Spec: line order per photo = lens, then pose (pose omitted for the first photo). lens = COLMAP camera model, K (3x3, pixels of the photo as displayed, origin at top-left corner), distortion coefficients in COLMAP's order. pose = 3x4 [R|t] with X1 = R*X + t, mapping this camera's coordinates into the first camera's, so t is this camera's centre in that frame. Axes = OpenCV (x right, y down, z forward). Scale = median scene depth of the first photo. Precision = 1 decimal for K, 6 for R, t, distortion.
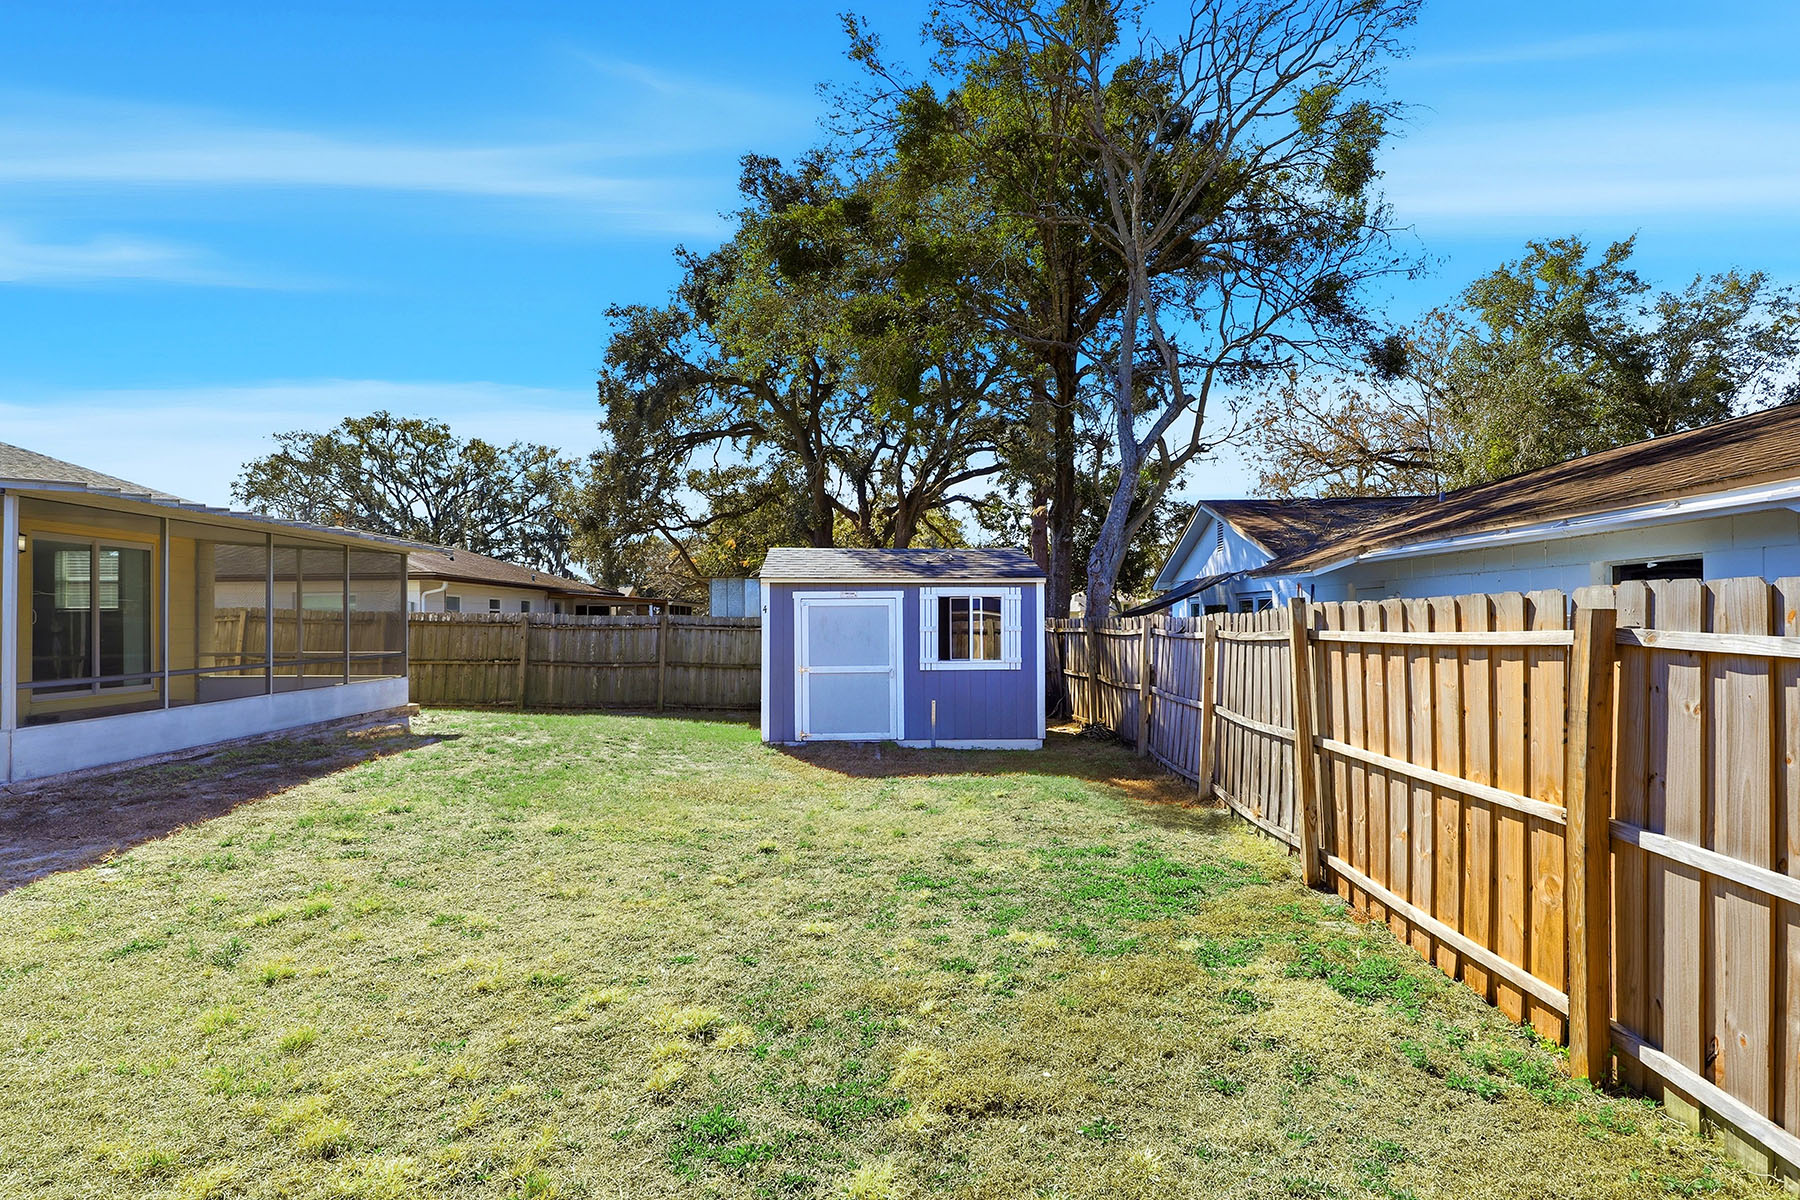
lens RADIAL K [[820.3, 0, 911.9], [0, 820.3, 611.3], [0, 0, 1]] dist [-0.022608, -0.001080]
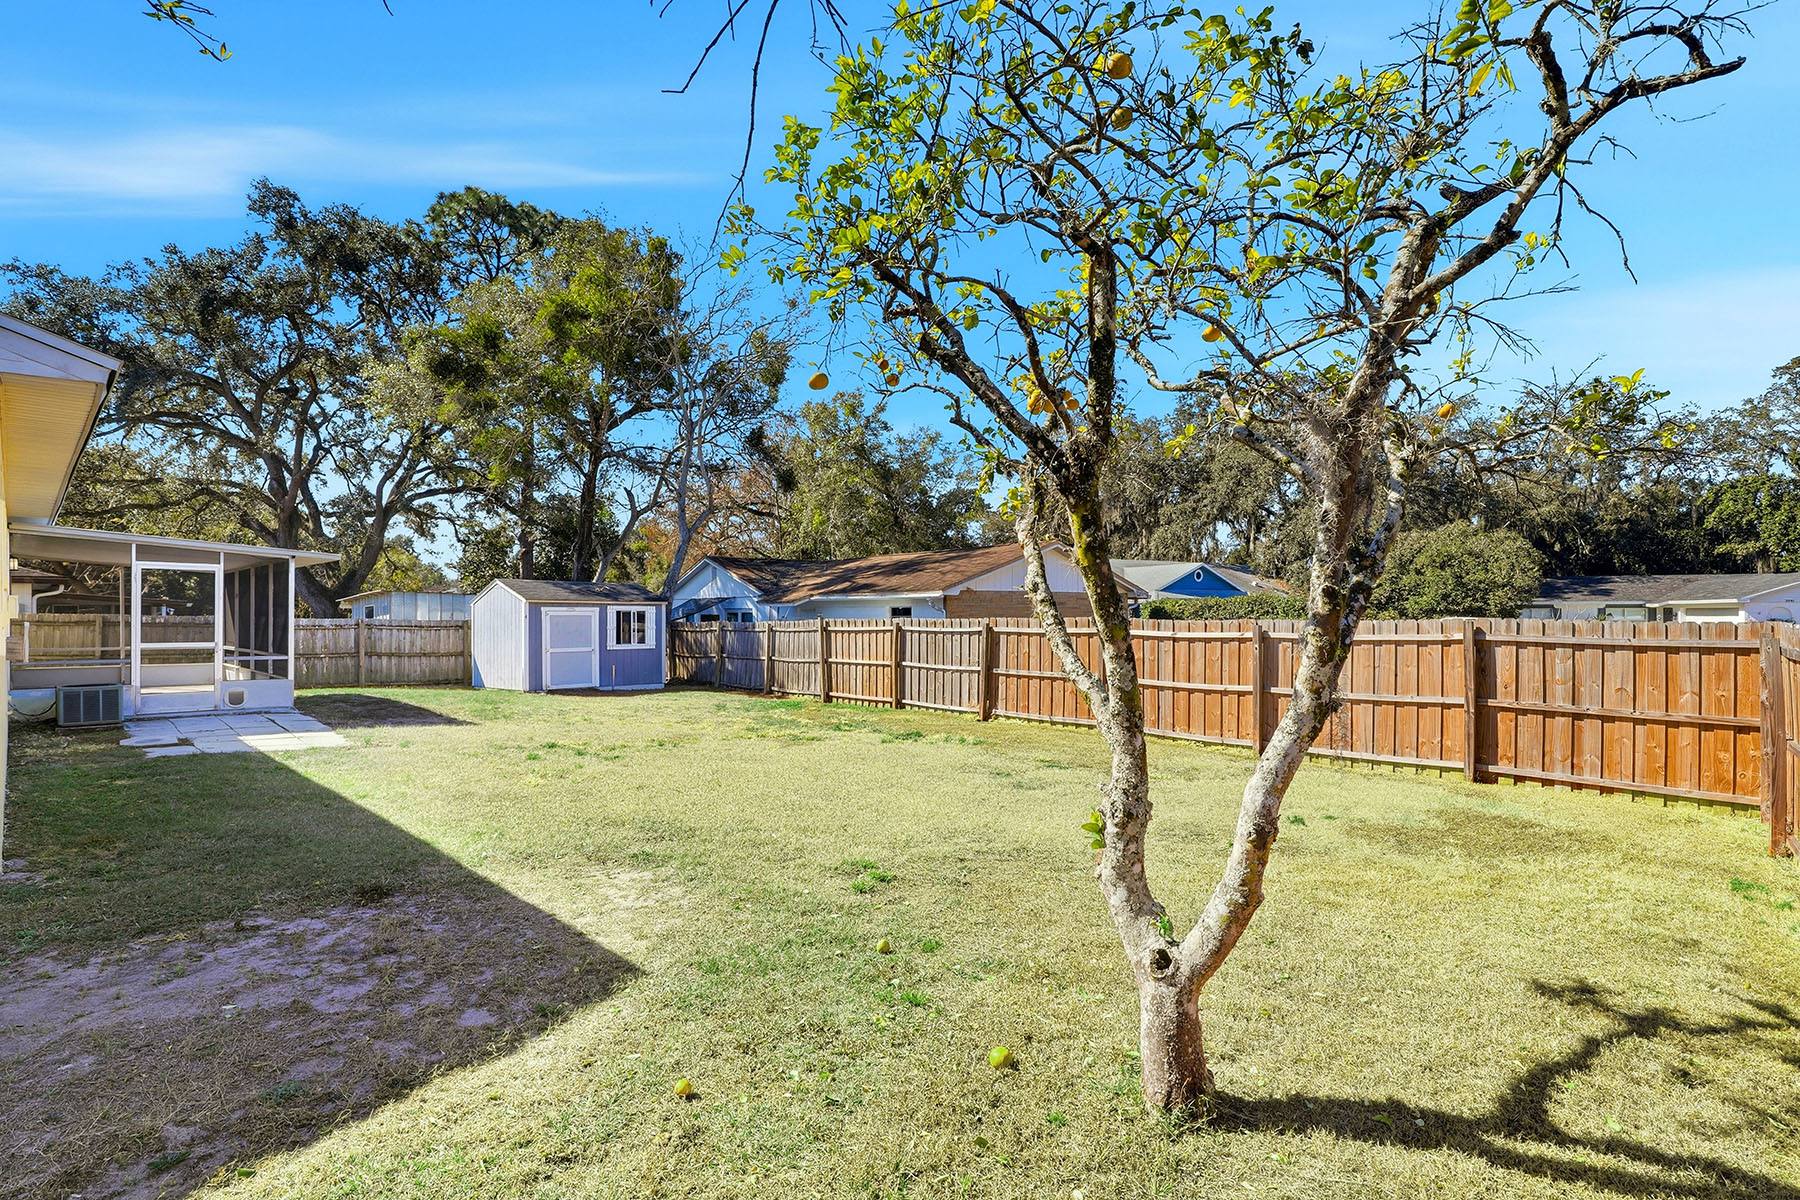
lens RADIAL K [[820.3, 0, 897.2], [0, 820.3, 617.1], [0, 0, 1]] dist [-0.022608, -0.001080]
pose [[0.725185, 0.006558, 0.688523, -0.284485], [-0.010539, 0.999943, 0.001577, -0.004529], [-0.688473, -0.008400, 0.725213, -0.290279]]
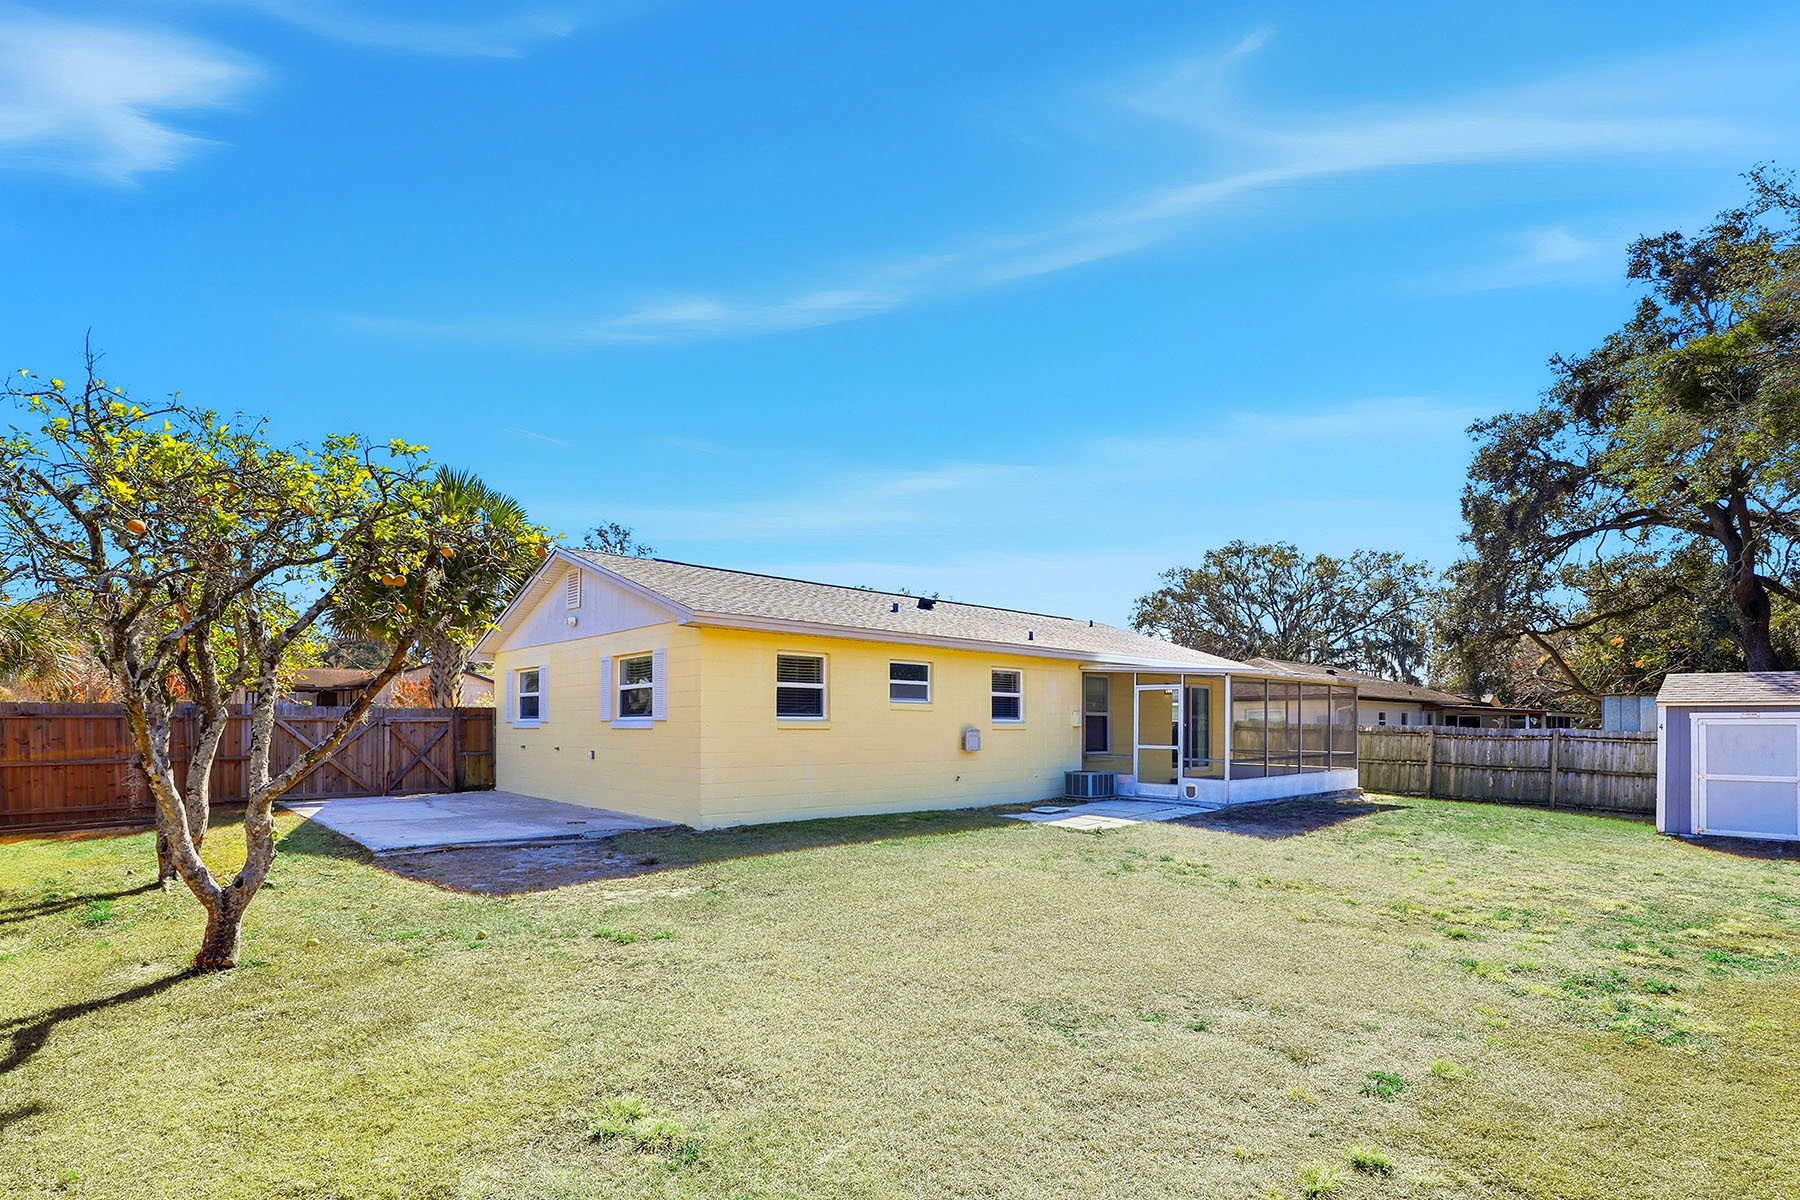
lens RADIAL K [[882.8, 0, 923.7], [0, 882.8, 715.1], [0, 0, 1]] dist [-0.022725, 0.002157]
pose [[0.630863, -0.000226, -0.775894, 0.049139], [-0.000345, 1.000000, -0.000572, -0.006678], [0.775894, 0.000629, 0.630863, -0.248144]]
